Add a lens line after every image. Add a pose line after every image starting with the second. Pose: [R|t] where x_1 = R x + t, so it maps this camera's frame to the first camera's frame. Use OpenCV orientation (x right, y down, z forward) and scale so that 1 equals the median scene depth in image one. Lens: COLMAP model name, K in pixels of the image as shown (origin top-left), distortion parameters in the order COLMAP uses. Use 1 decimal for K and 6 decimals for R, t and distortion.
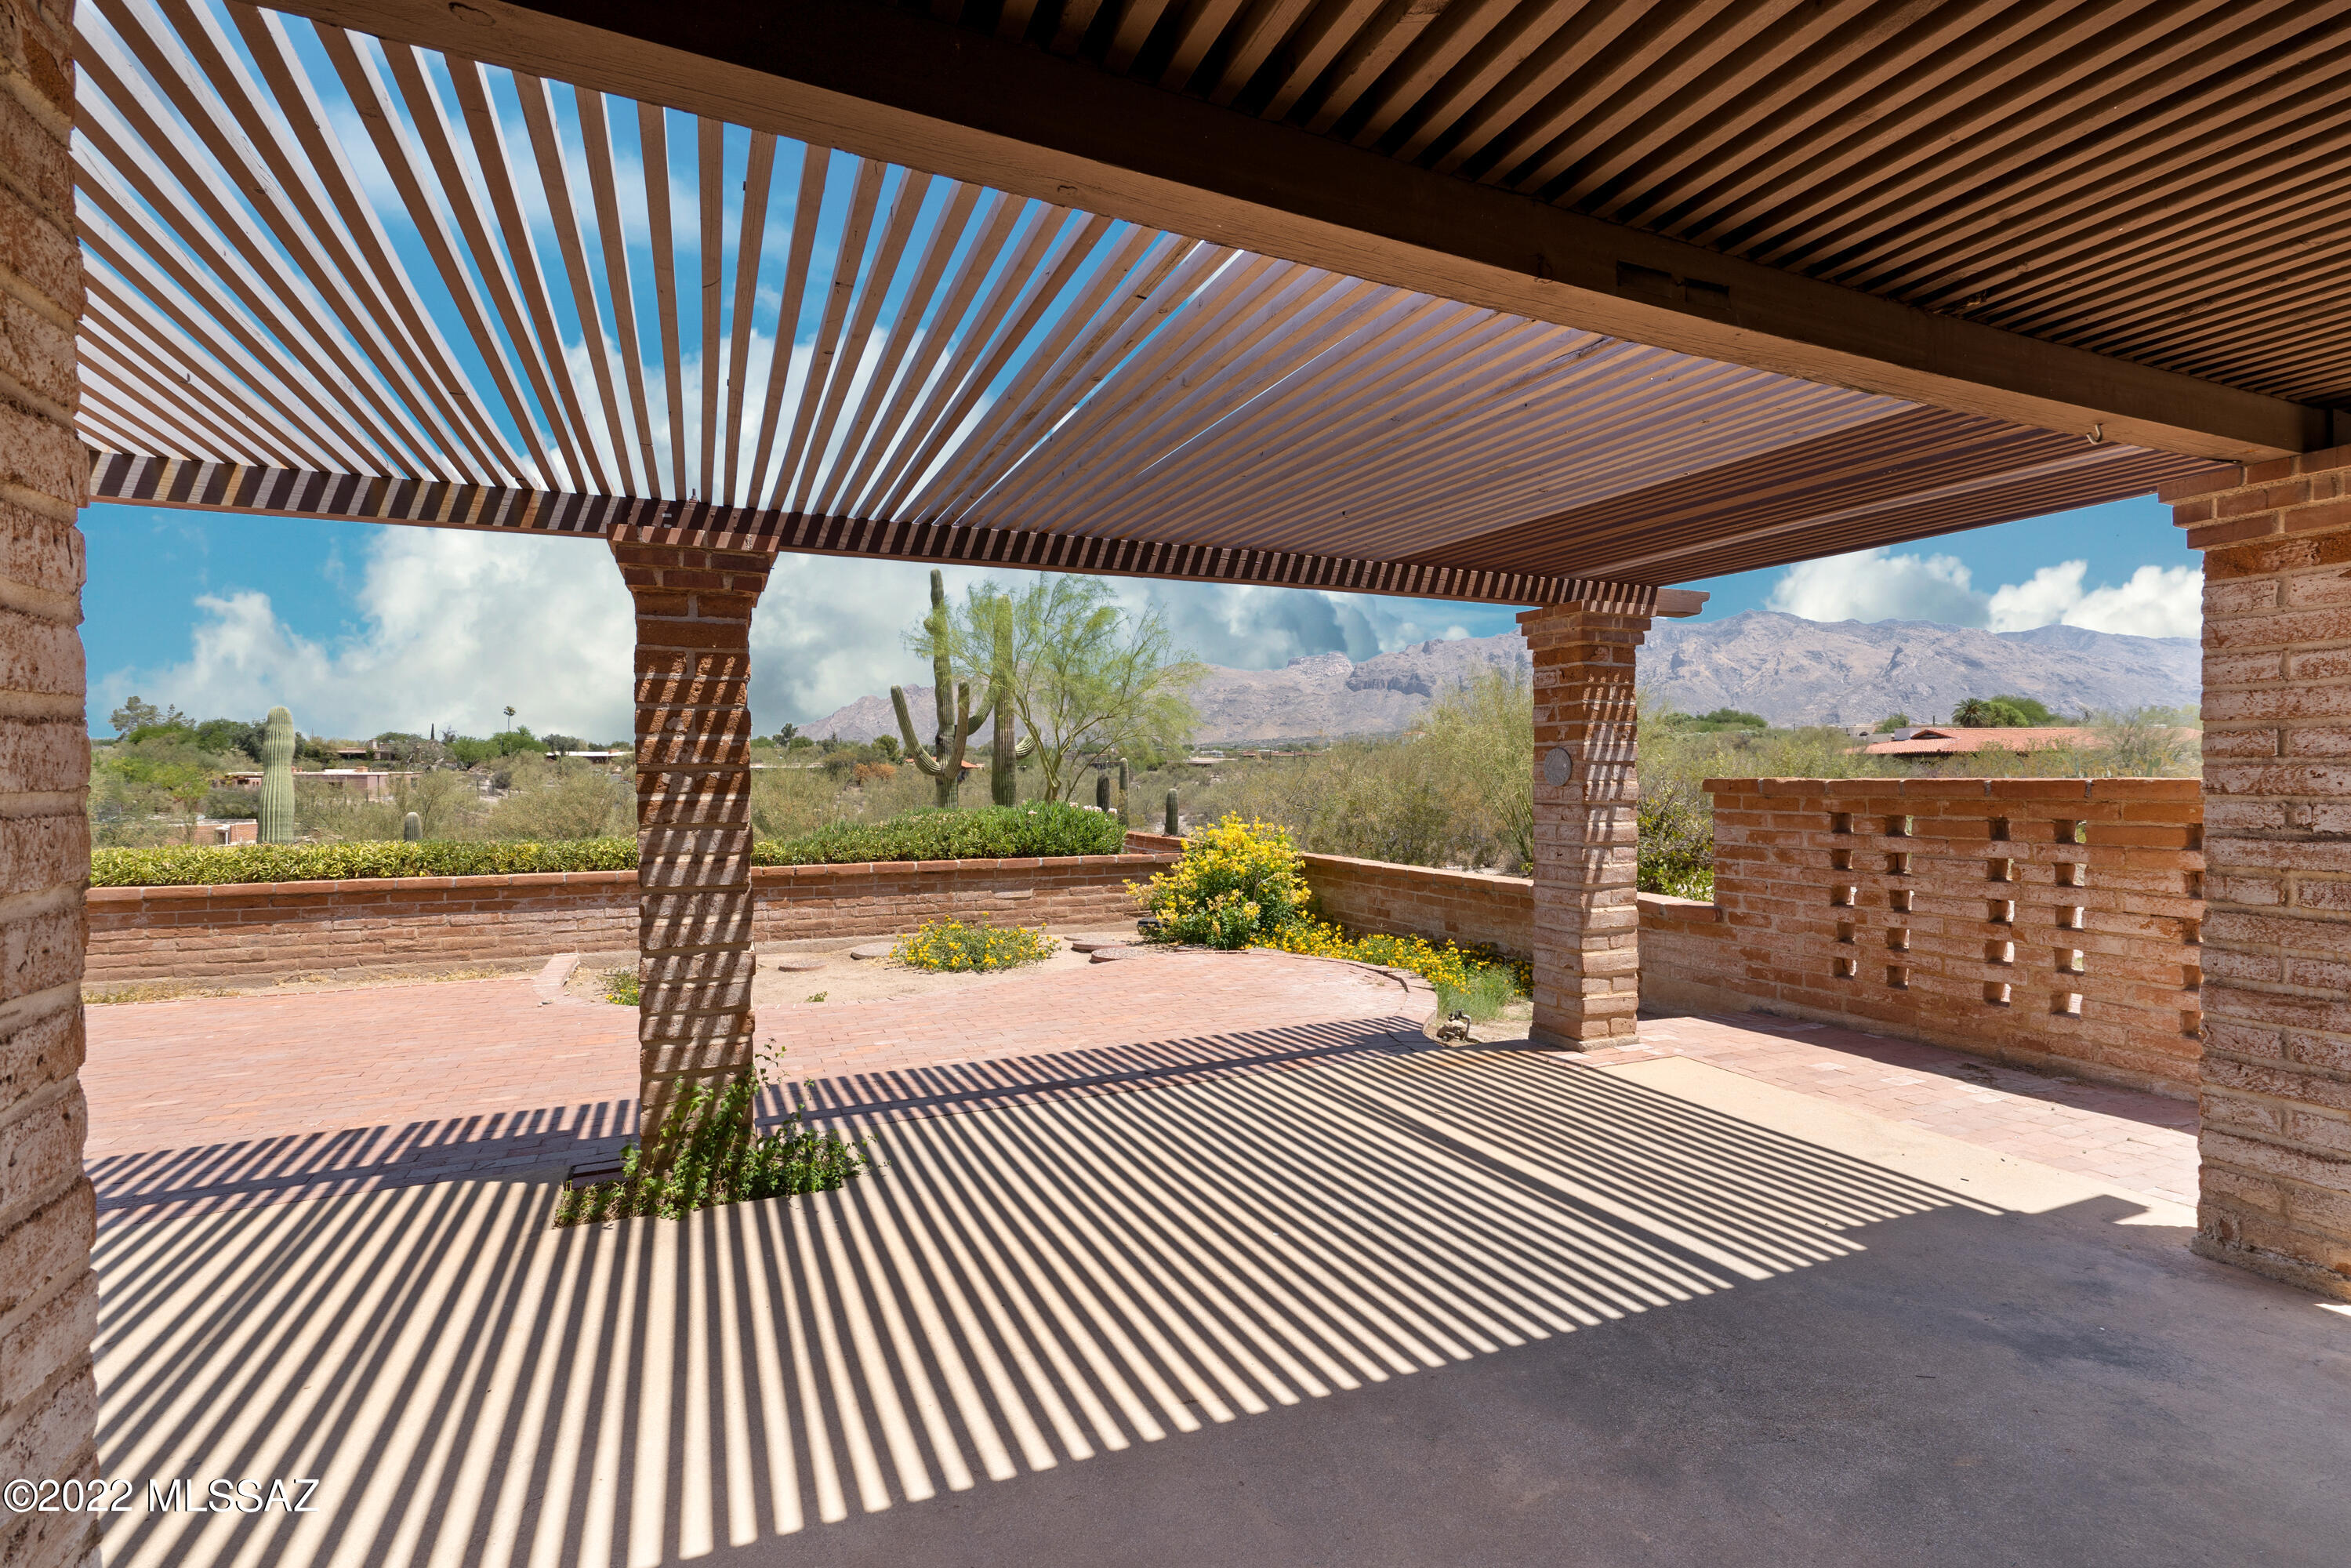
lens RADIAL K [[1078.4, 0, 1180.1], [0, 1078.4, 780.4], [0, 0, 1]] dist [-0.002749, -0.000381]
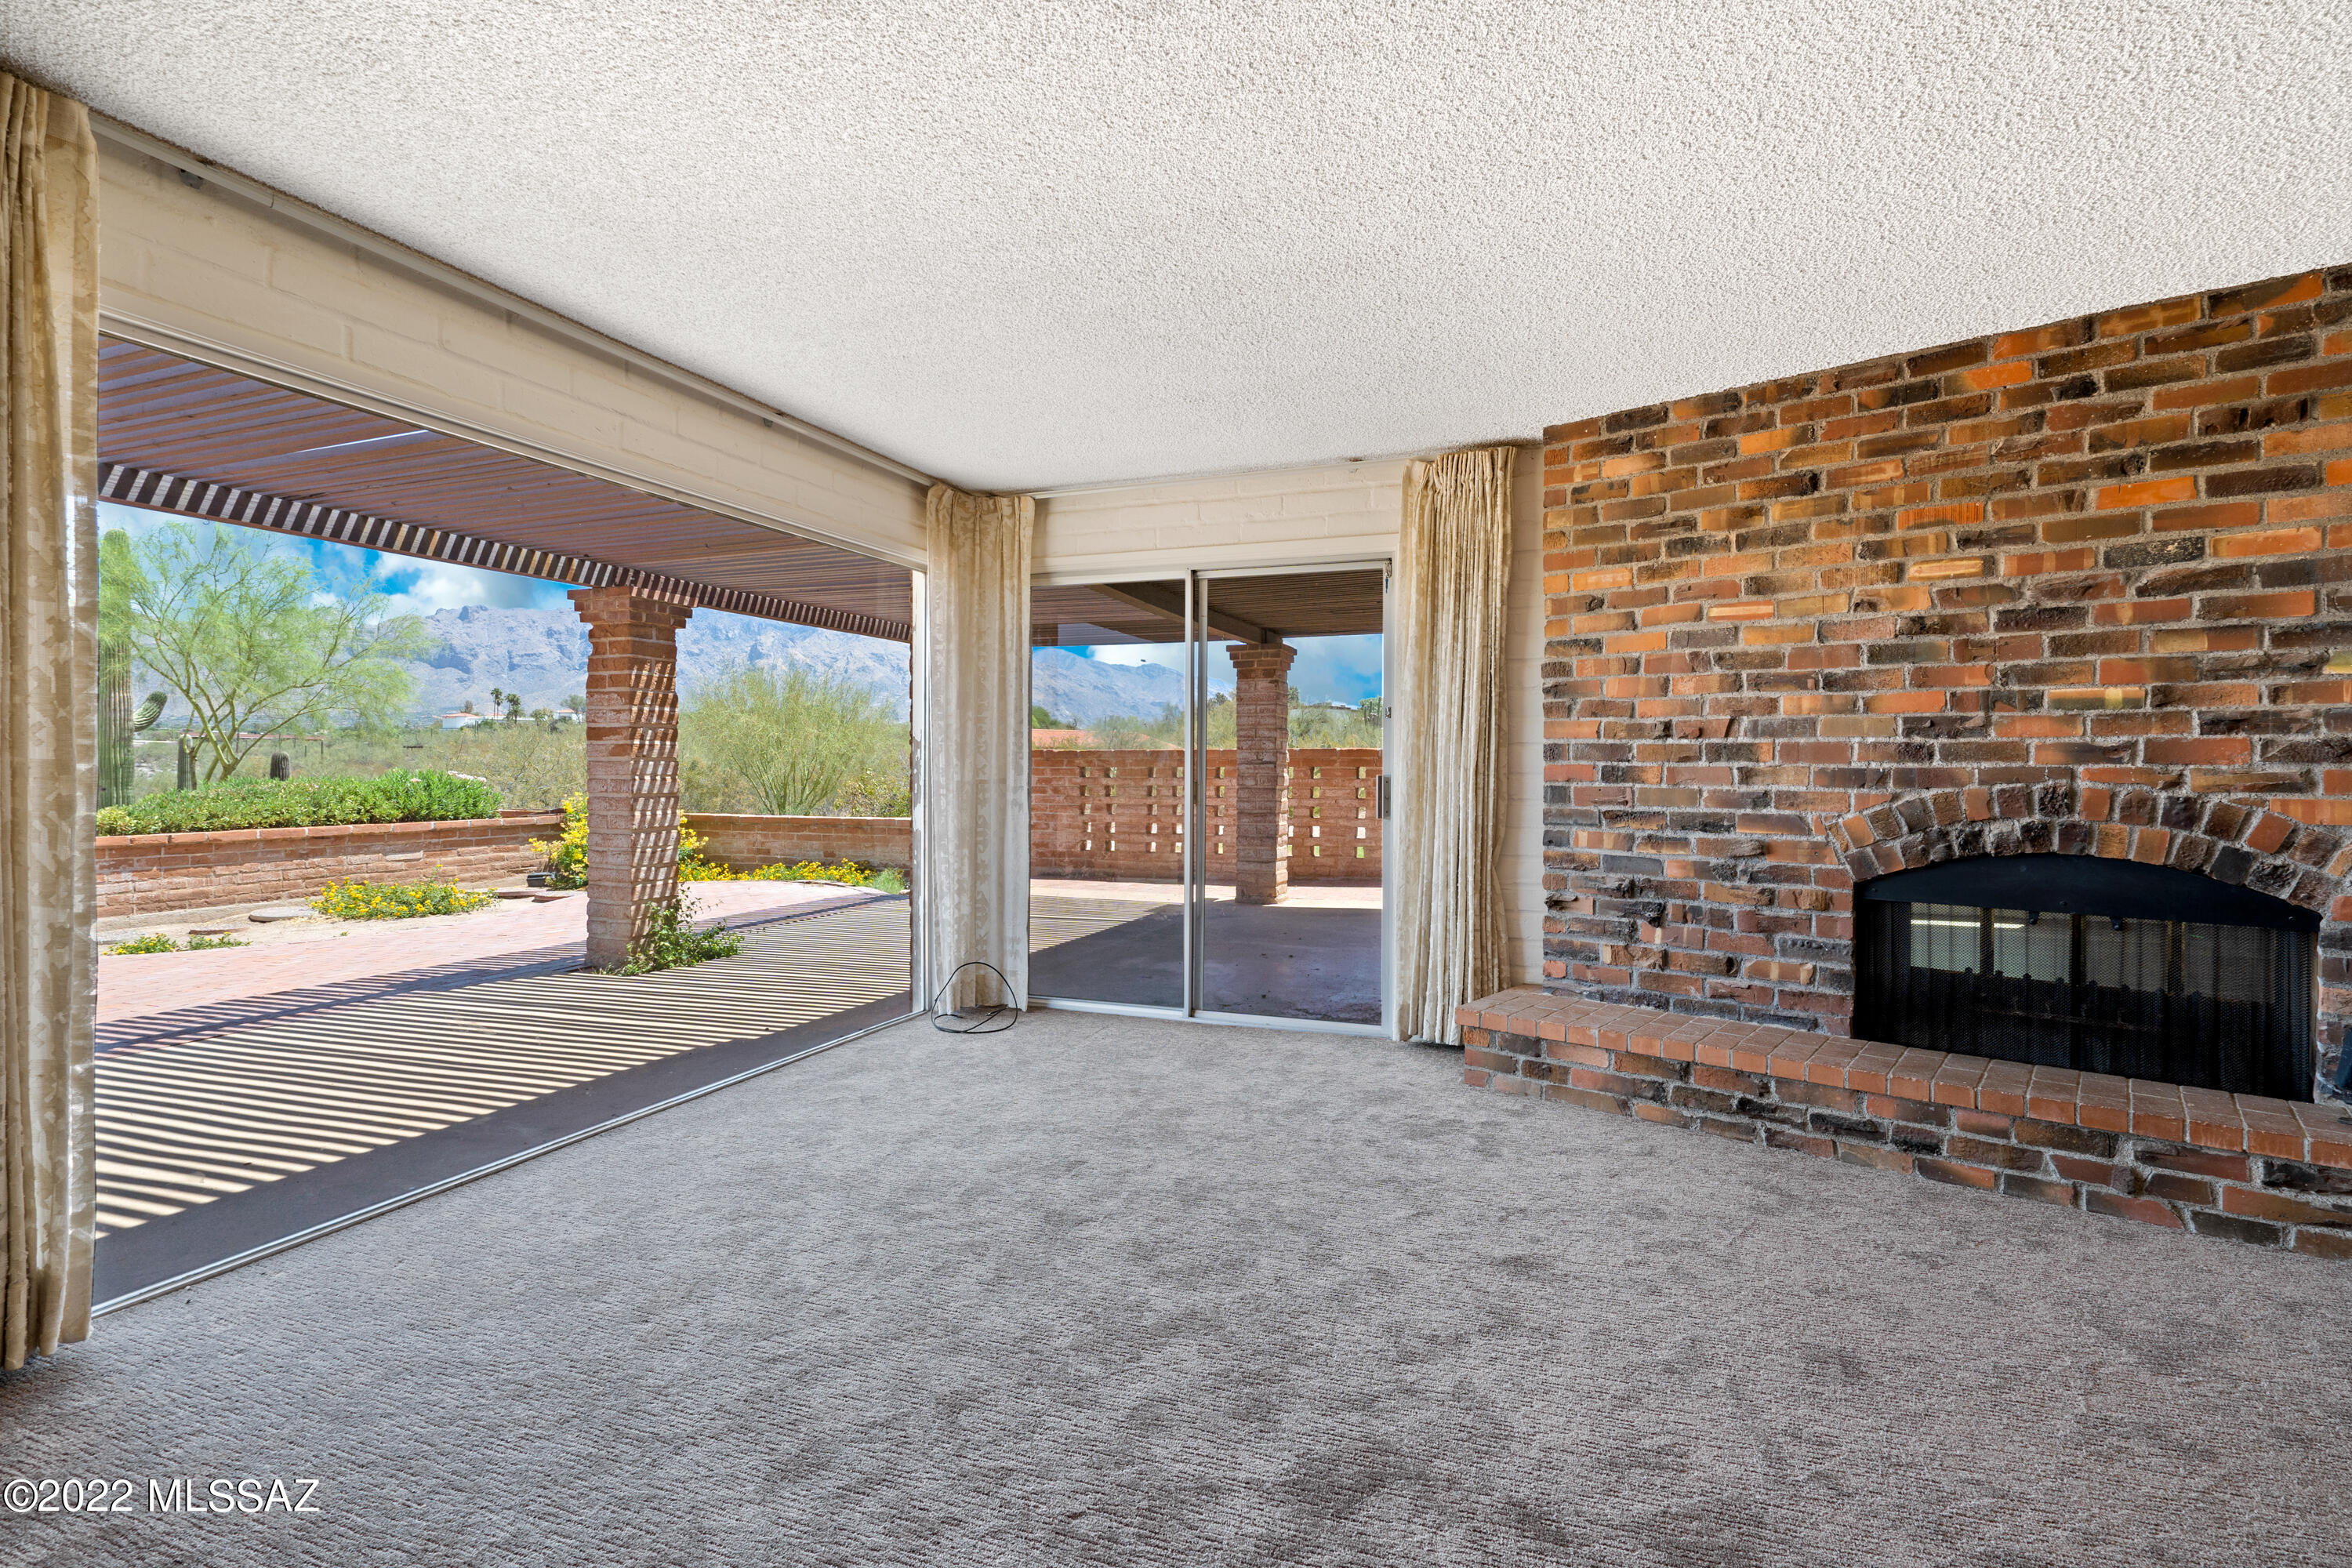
lens RADIAL K [[1102.5, 0, 1170.3], [0, 1102.5, 744.1], [0, 0, 1]] dist [-0.001583, -0.000215]
pose [[0.703807, 0.018844, 0.710141, -0.680606], [-0.000887, 0.999671, -0.025648, 0.038167], [-0.710390, 0.017421, 0.703592, -0.514533]]
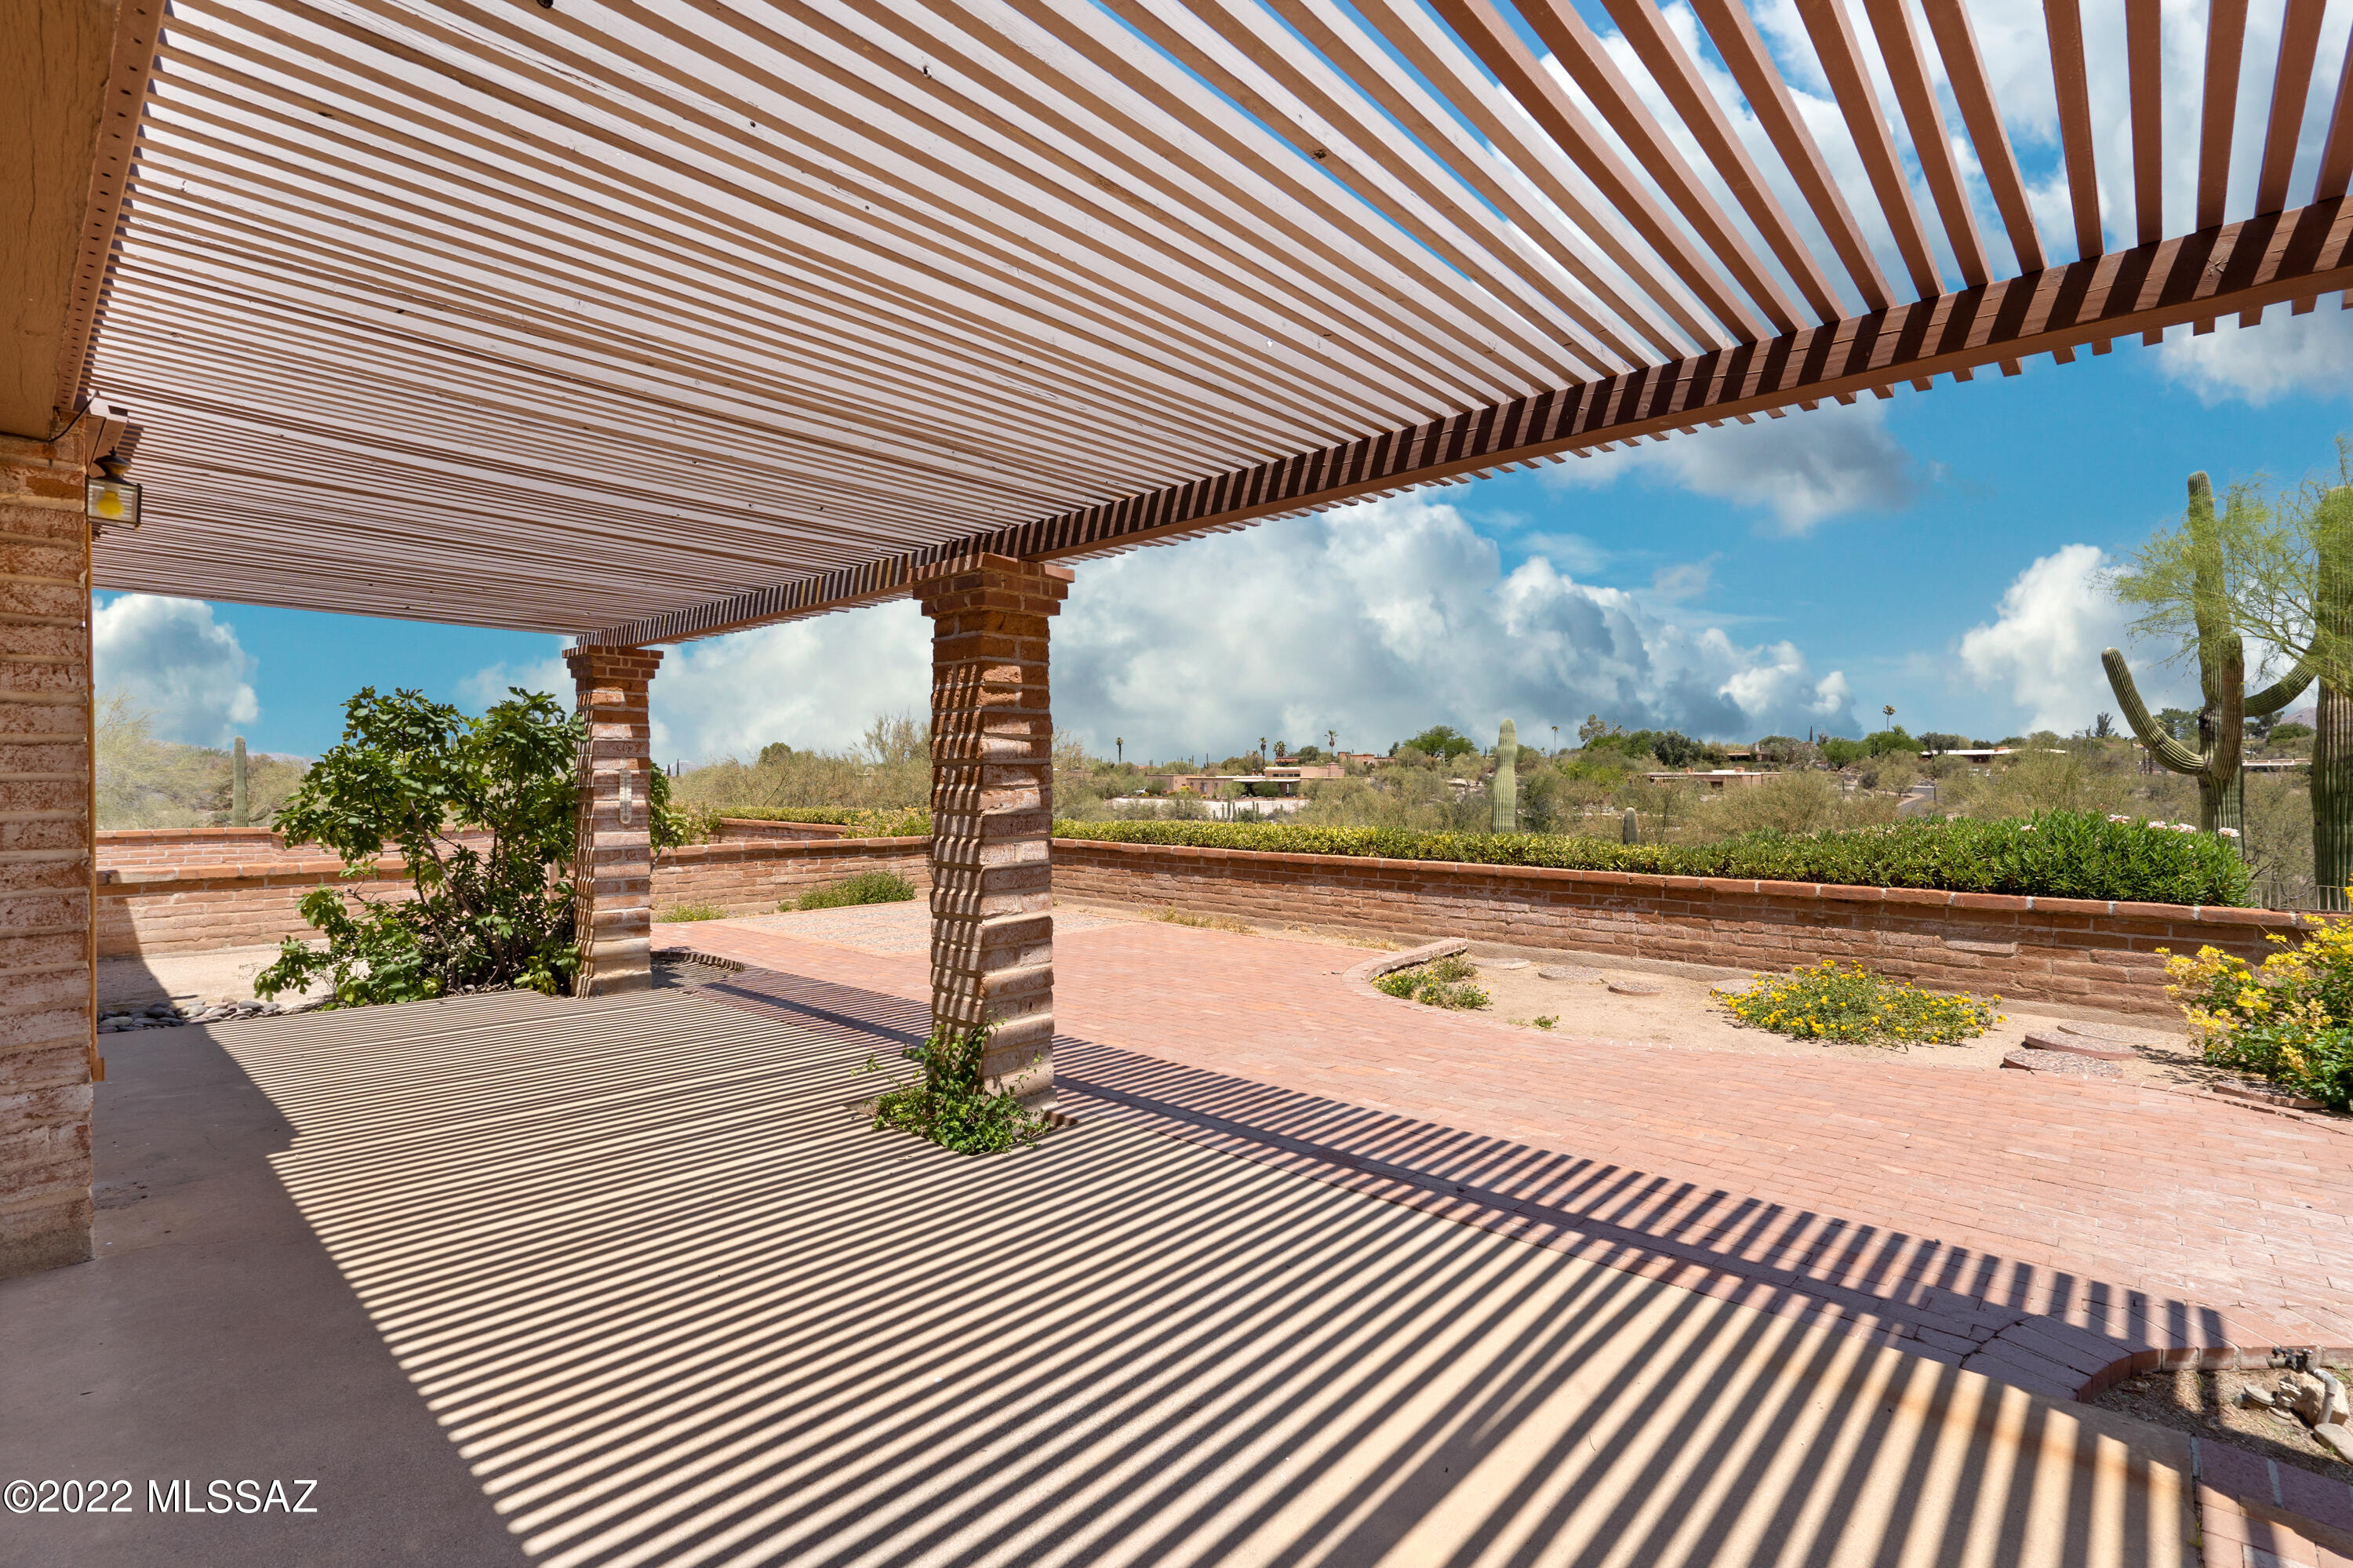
lens RADIAL K [[1079.3, 0, 1181.1], [0, 1079.3, 780.4], [0, 0, 1]] dist [-0.002749, -0.000381]
pose [[0.416860, 0.004479, -0.908960, 0.436892], [-0.004786, 0.999985, 0.002732, 0.002136], [0.908958, 0.003211, 0.416875, 0.441141]]
